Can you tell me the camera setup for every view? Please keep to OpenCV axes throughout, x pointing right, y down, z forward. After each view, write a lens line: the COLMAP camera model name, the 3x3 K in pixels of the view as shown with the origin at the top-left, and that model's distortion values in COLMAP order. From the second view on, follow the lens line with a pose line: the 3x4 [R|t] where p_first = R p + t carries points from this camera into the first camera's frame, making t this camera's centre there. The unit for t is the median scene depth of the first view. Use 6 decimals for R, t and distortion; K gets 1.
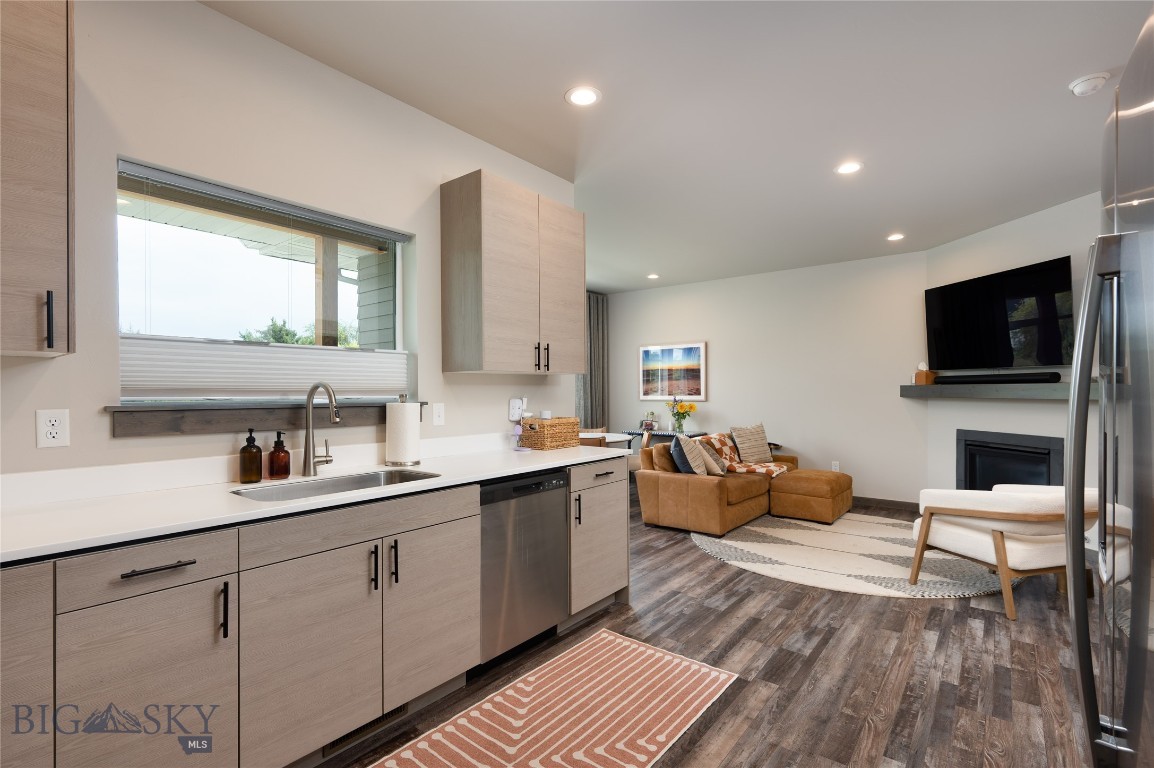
lens RADIAL K [[527.6, 0, 570.5], [0, 527.6, 388.7], [0, 0, 1]] dist [-0.009335, -0.000283]
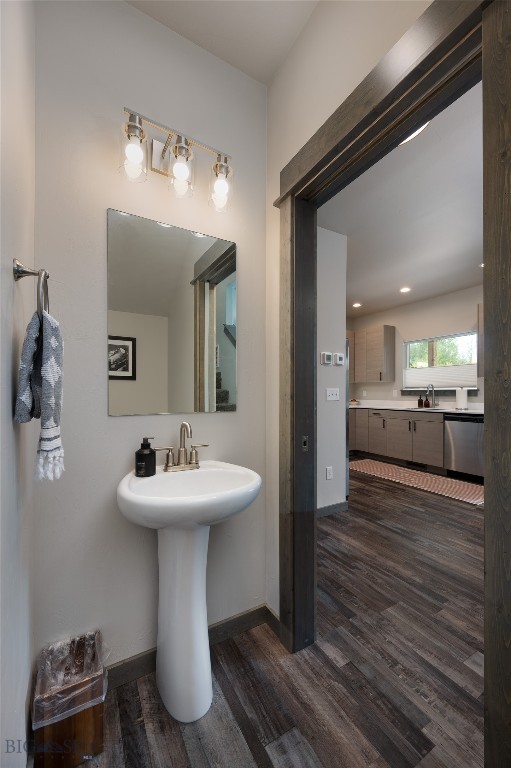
lens RADIAL K [[304.1, 0, 261.5], [0, 304.1, 392.3], [0, 0, 1]] dist [-0.001630, -0.000049]
pose [[-0.347461, 0.000613, -0.937694, 2.390413], [0.000502, 1.000000, 0.000467, 0.053684], [0.937694, -0.000308, -0.347461, 0.707448]]
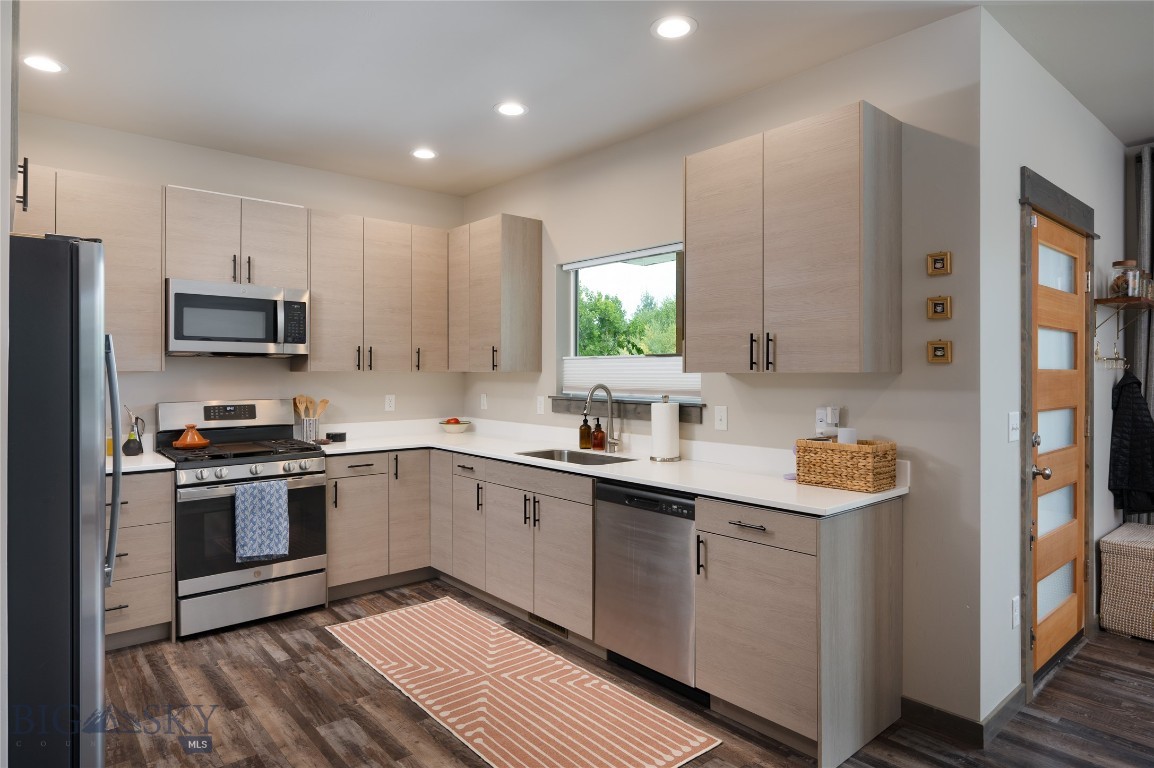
lens RADIAL K [[653.1, 0, 574.9], [0, 653.1, 376.6], [0, 0, 1]] dist [-0.004187, -0.003404]
pose [[-0.175671, 0.007517, -0.984420, 1.405270], [0.005257, 0.999964, 0.006698, -0.049690], [0.984435, -0.003998, -0.175705, 1.435120]]
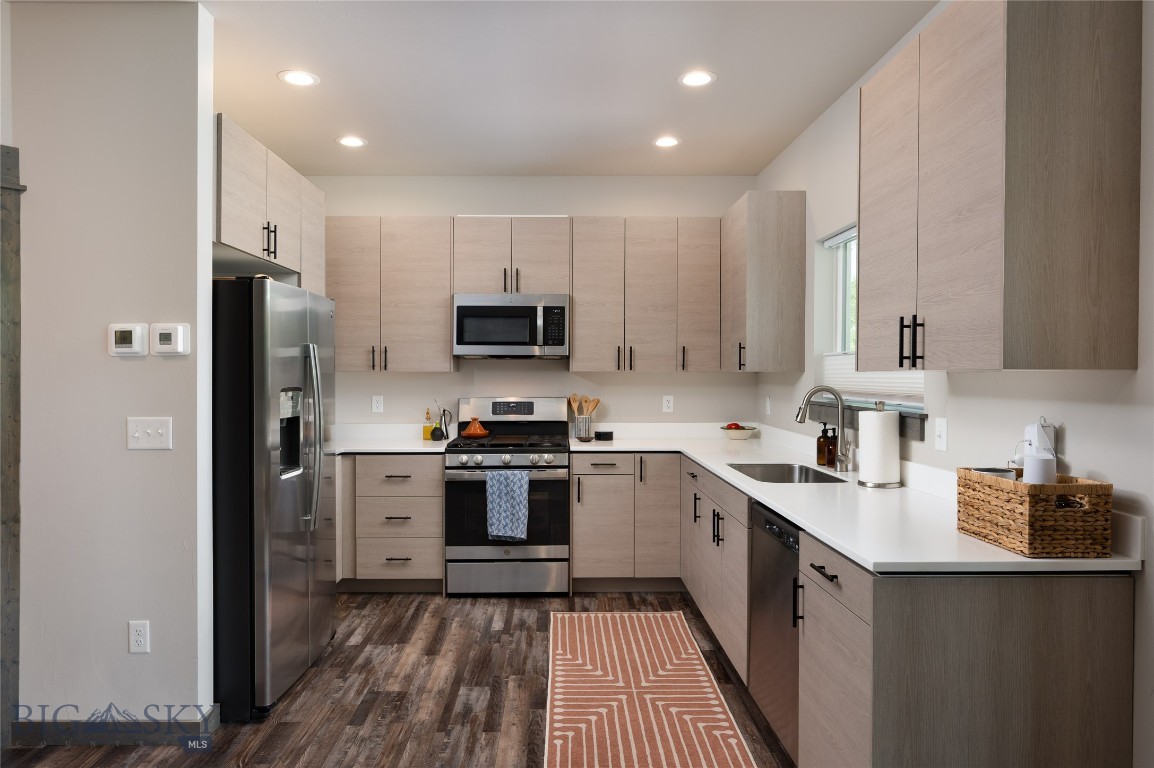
lens RADIAL K [[721.6, 0, 566.5], [0, 721.6, 383.8], [0, 0, 1]] dist [-0.015430, -0.004268]
pose [[-0.765326, 0.011551, -0.643539, 1.064697], [0.006040, 0.999924, 0.010766, -0.041758], [0.643614, 0.004352, -0.765338, 2.107921]]
